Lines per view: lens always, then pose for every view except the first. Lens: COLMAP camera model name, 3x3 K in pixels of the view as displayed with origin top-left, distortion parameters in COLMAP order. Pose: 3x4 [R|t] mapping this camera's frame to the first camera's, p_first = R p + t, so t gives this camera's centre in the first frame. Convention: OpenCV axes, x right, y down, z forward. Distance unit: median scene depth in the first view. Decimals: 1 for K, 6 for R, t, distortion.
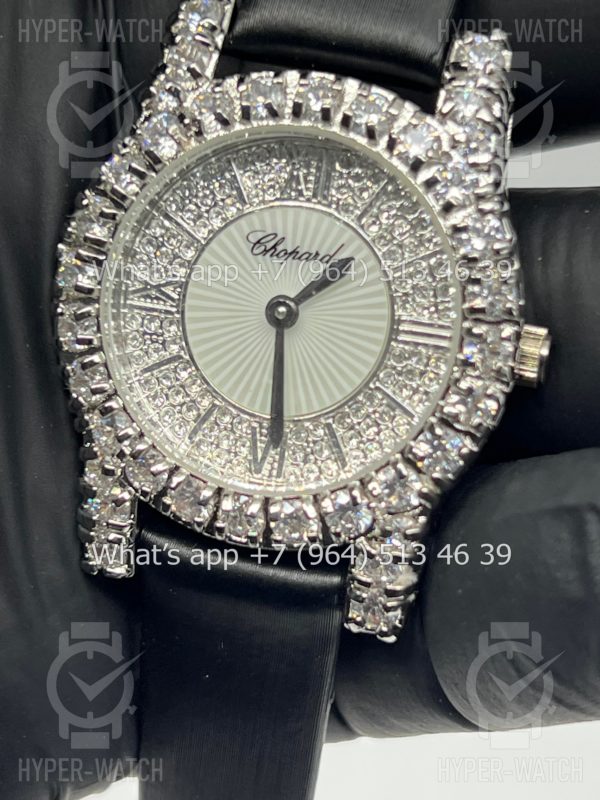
lens RADIAL K [[1809.6, 0, 300.0], [0, 1809.6, 400.0], [0, 0, 1]] dist [0.200657, -0.549475]
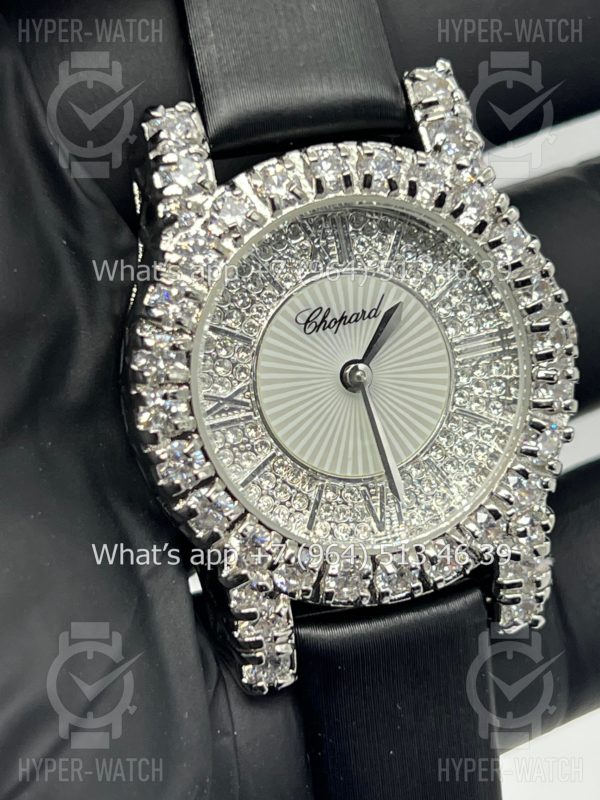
lens RADIAL K [[1809.6, 0, 300.0], [0, 1809.6, 400.0], [0, 0, 1]] dist [0.200657, -0.549475]
pose [[0.806376, -0.356087, 0.472186, -0.525786], [0.355126, 0.929993, 0.094864, -0.144511], [-0.472909, 0.091189, 0.876380, 0.111775]]
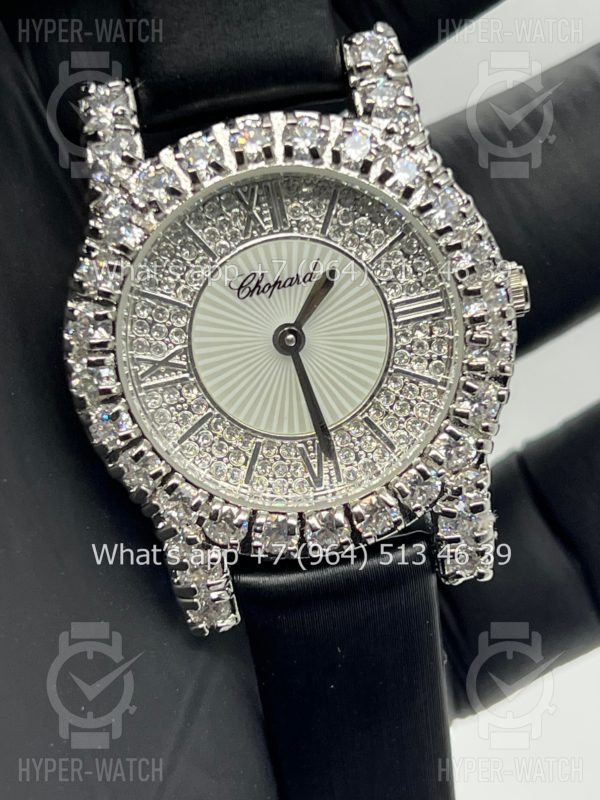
lens RADIAL K [[1809.6, 0, 300.0], [0, 1809.6, 400.0], [0, 0, 1]] dist [0.200657, -0.549475]
pose [[0.898233, -0.388145, 0.206206, -0.237224], [0.374311, 0.921456, 0.103975, -0.123574], [-0.230368, -0.016209, 0.972969, -0.040727]]
